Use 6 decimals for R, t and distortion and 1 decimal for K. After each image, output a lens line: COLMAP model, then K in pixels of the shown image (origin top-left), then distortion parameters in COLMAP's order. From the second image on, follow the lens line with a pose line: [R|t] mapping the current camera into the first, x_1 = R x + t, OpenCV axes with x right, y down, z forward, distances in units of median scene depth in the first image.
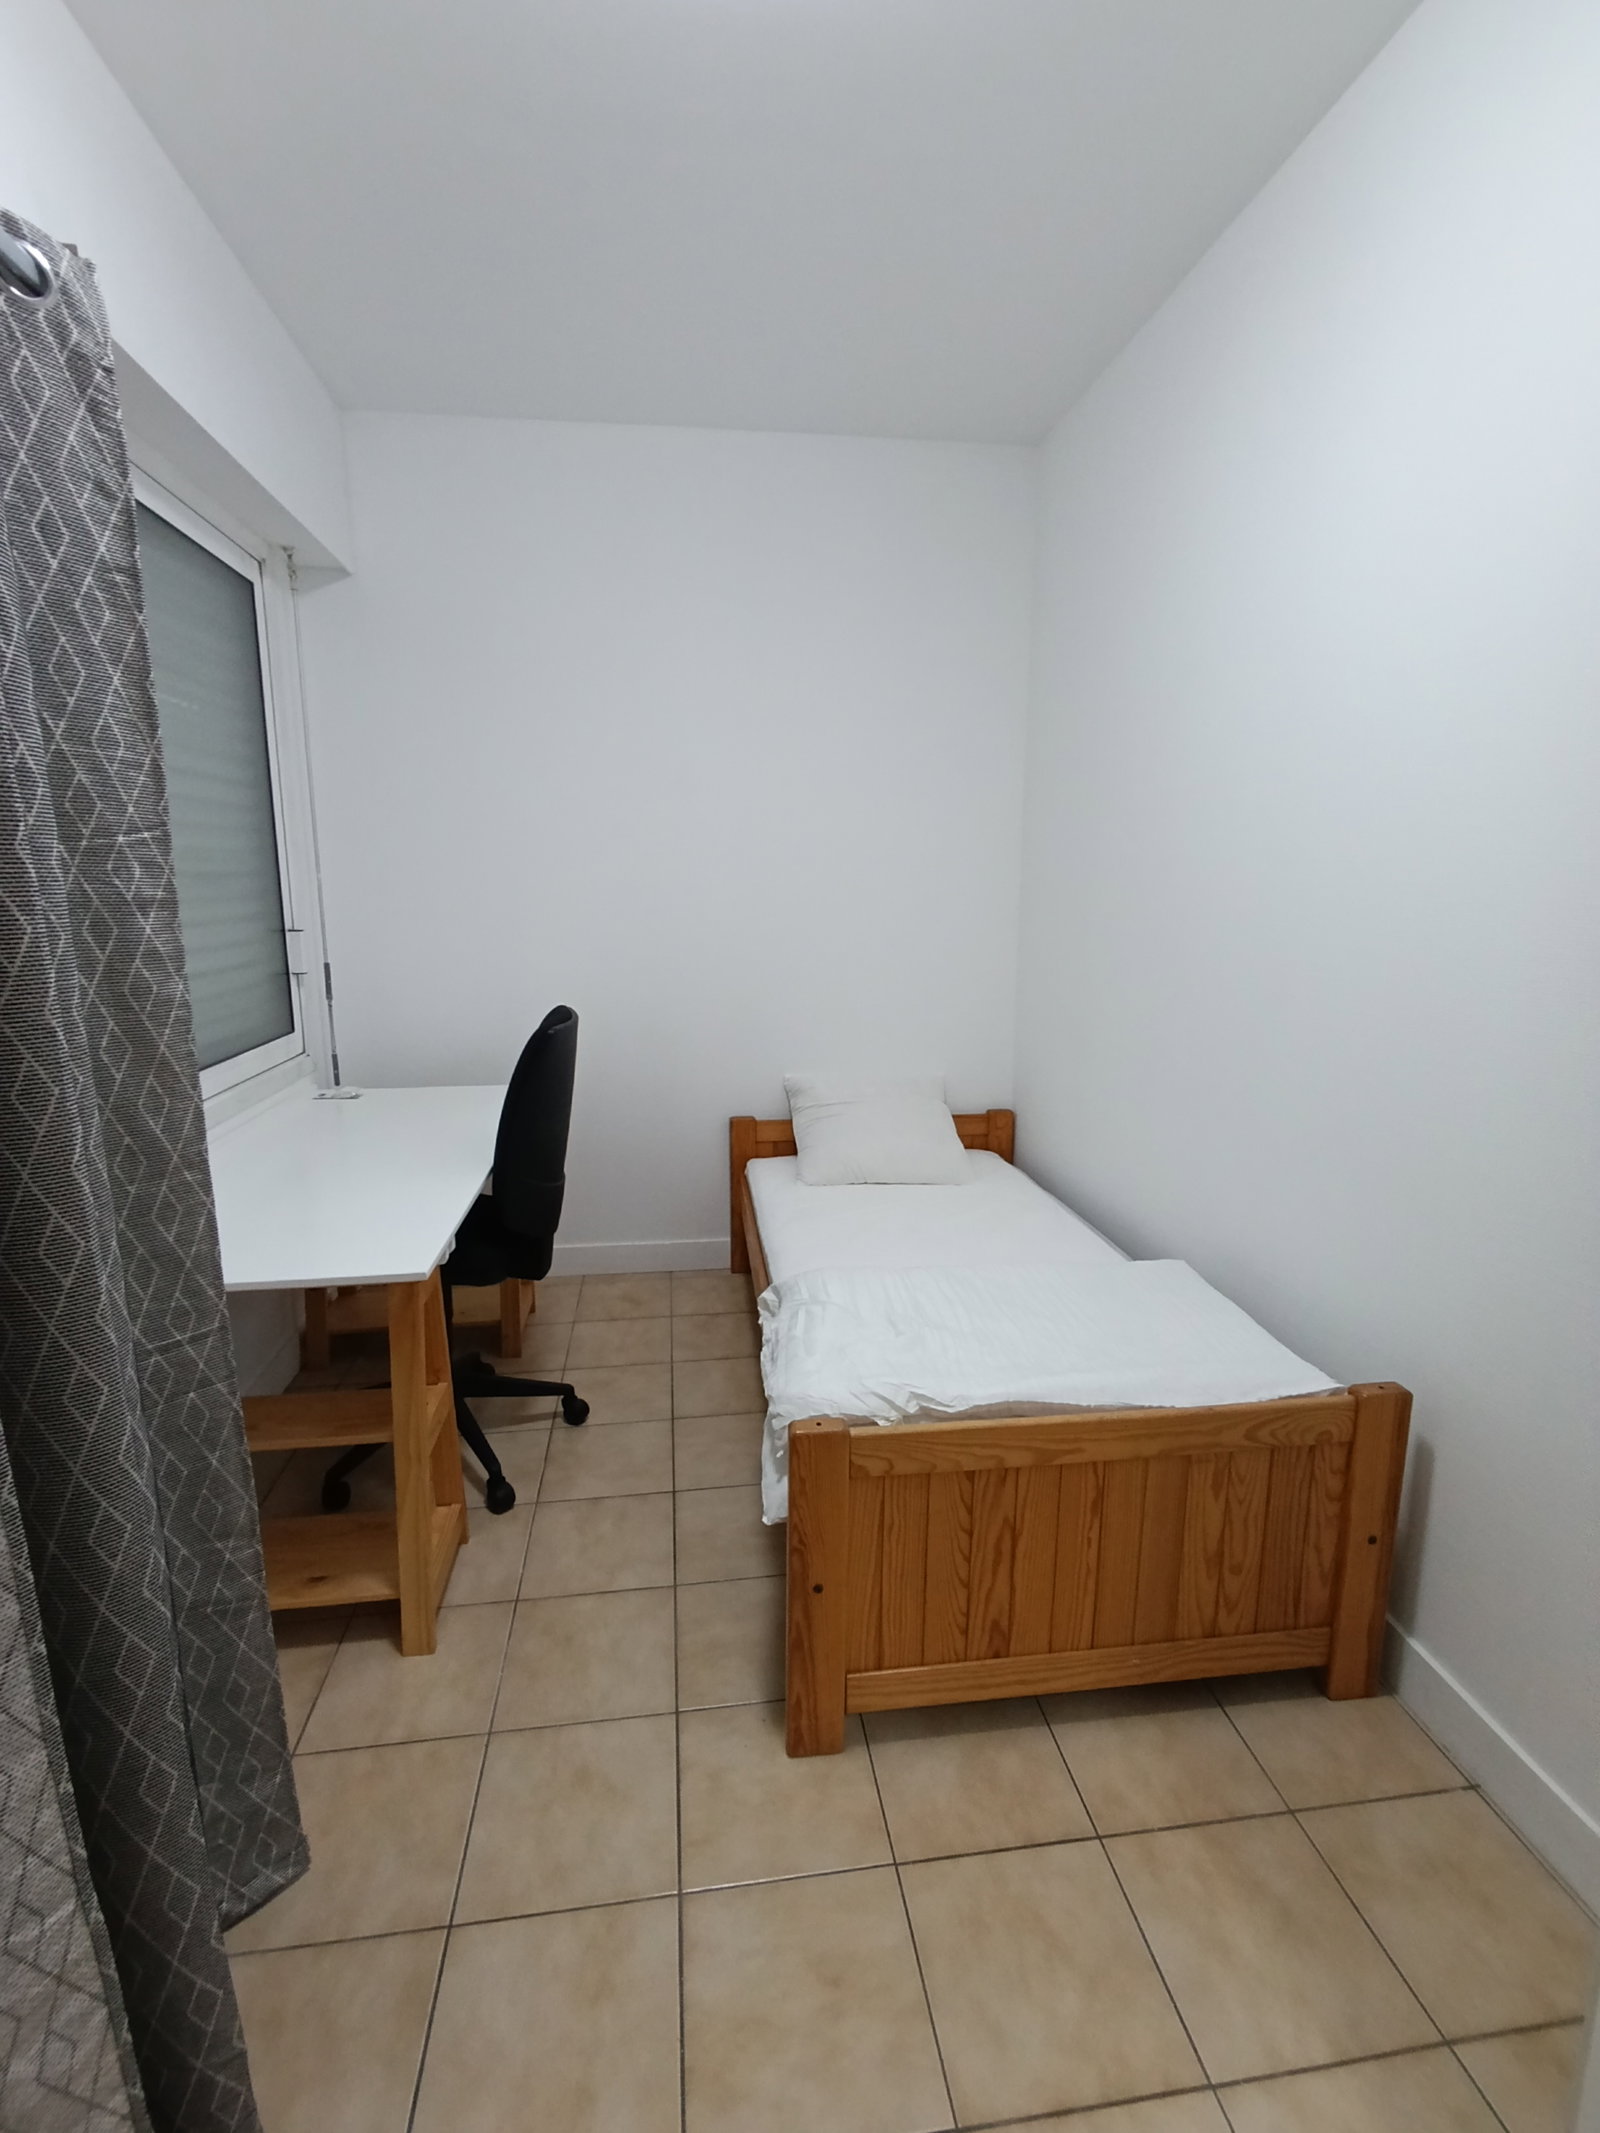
lens RADIAL K [[979.4, 0, 805.4], [0, 979.4, 1061.8], [0, 0, 1]] dist [0.001293, -0.003652]
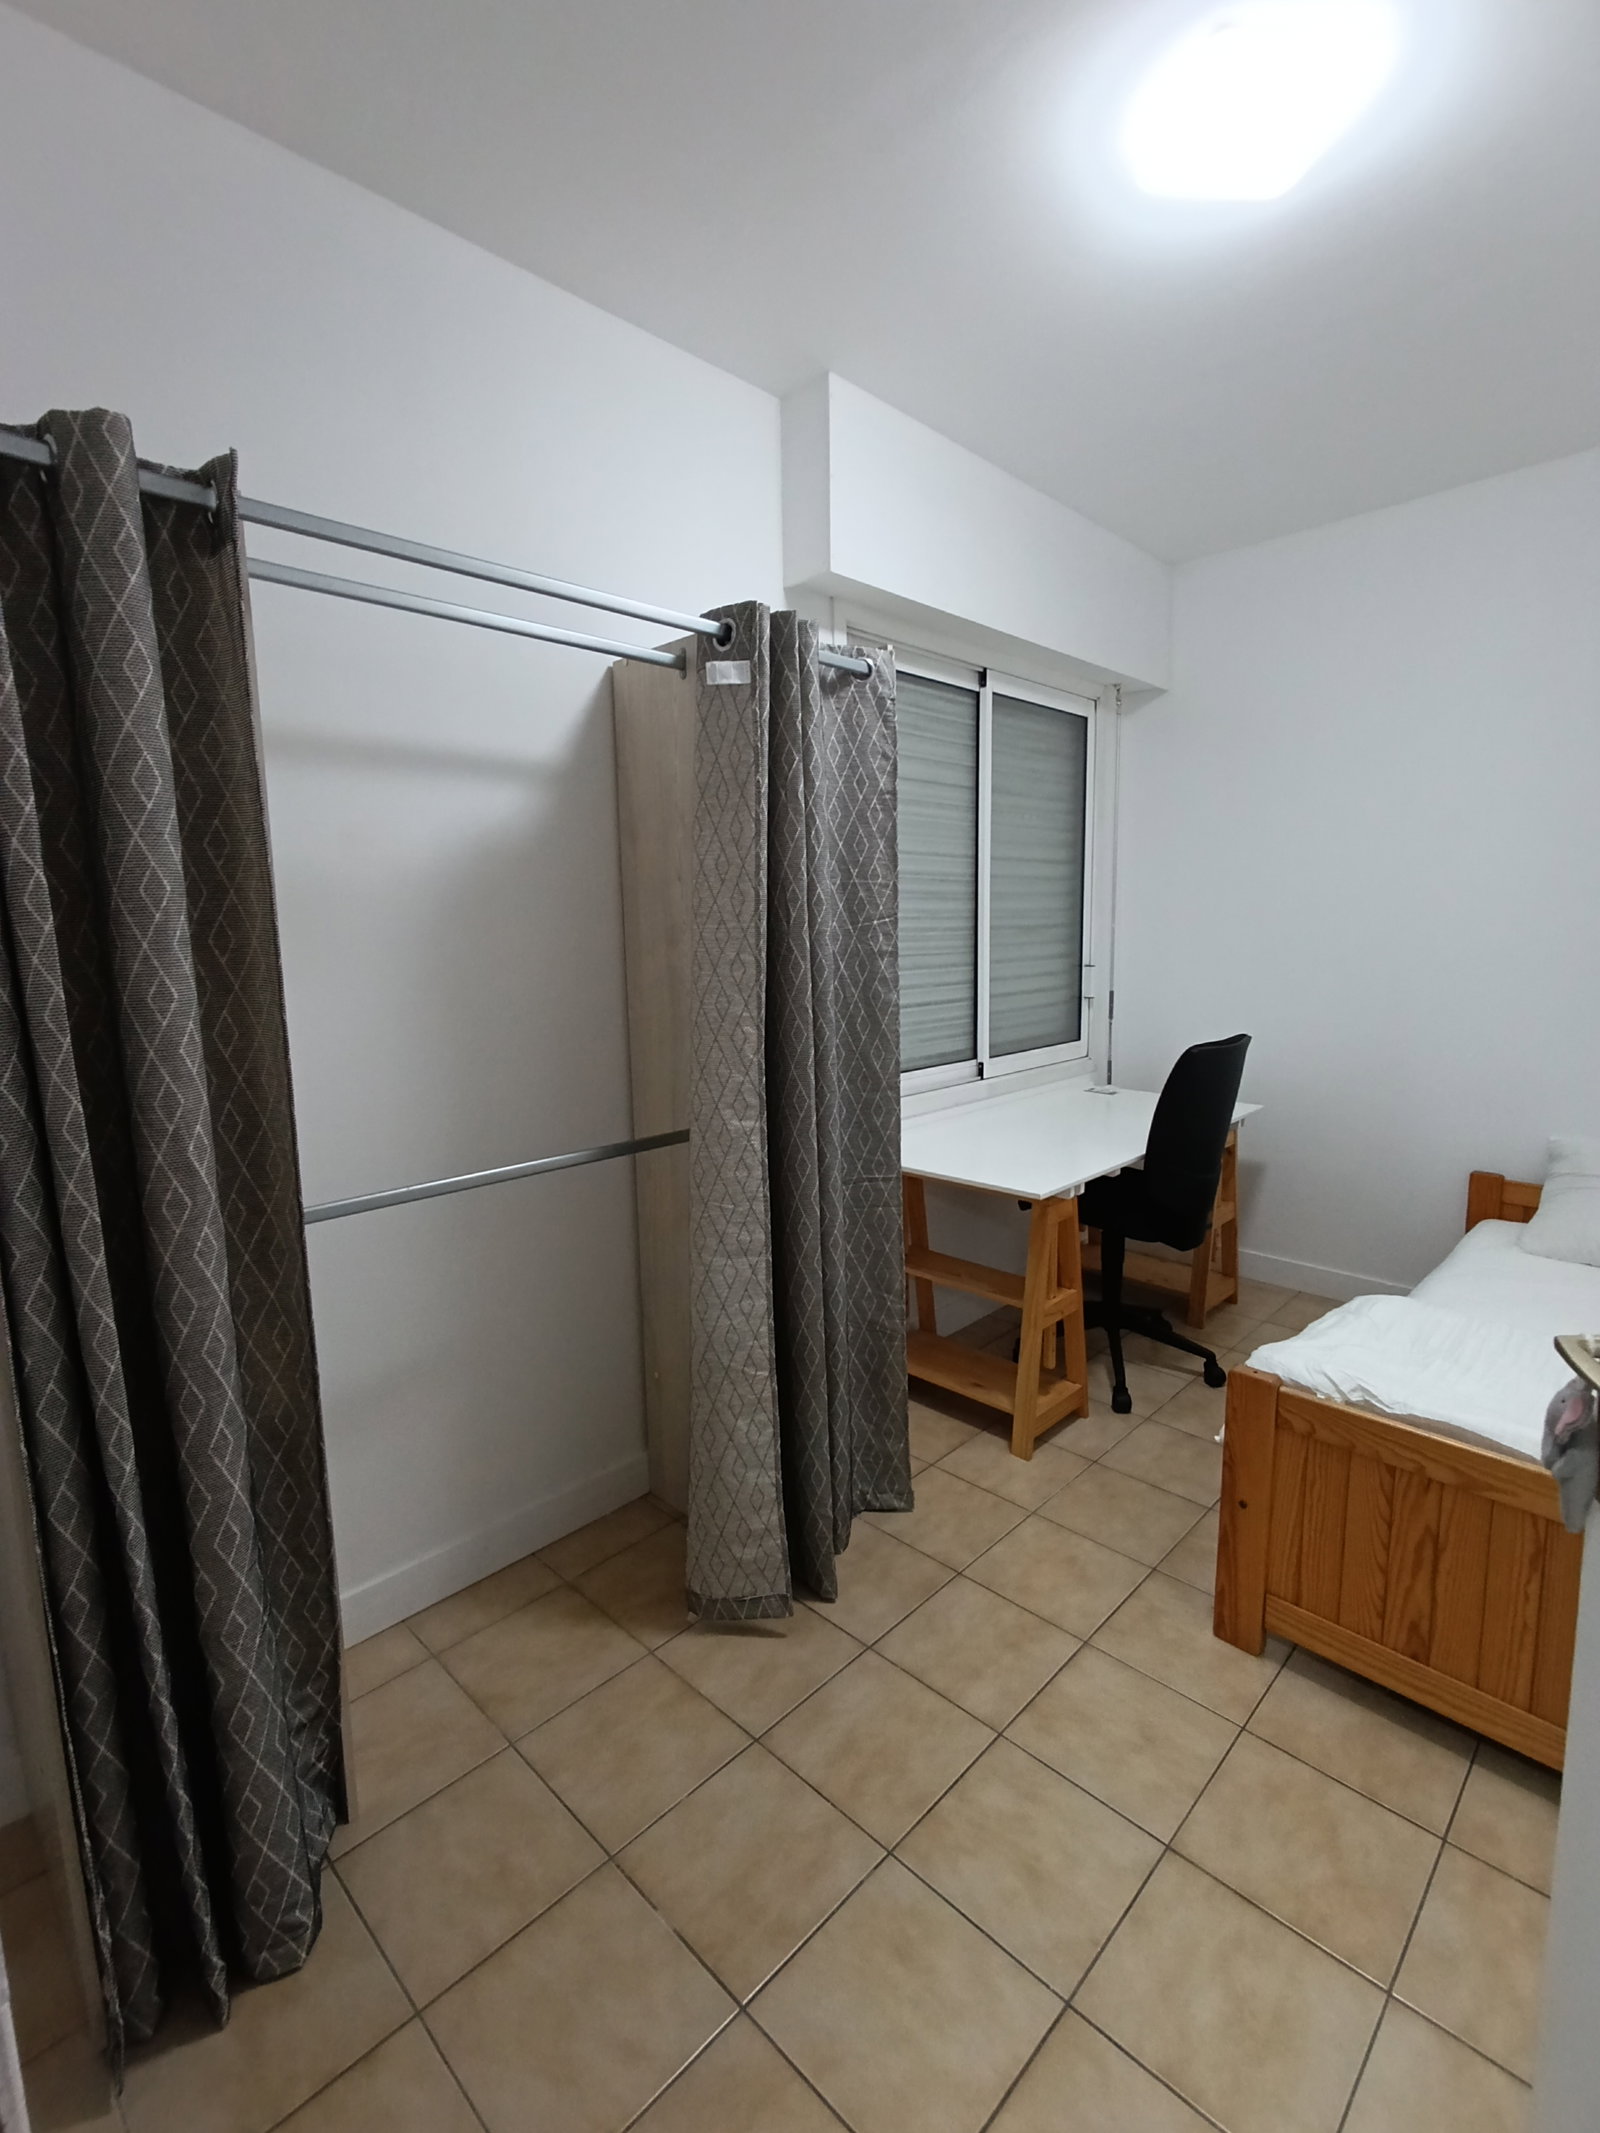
lens RADIAL K [[979.4, 0, 799.5], [0, 979.4, 1076.0], [0, 0, 1]] dist [0.001293, -0.003652]
pose [[0.606266, 0.114794, -0.786933, 0.584256], [-0.128616, 0.990654, 0.045424, 0.012862], [0.784793, 0.073673, 0.615364, -0.249143]]
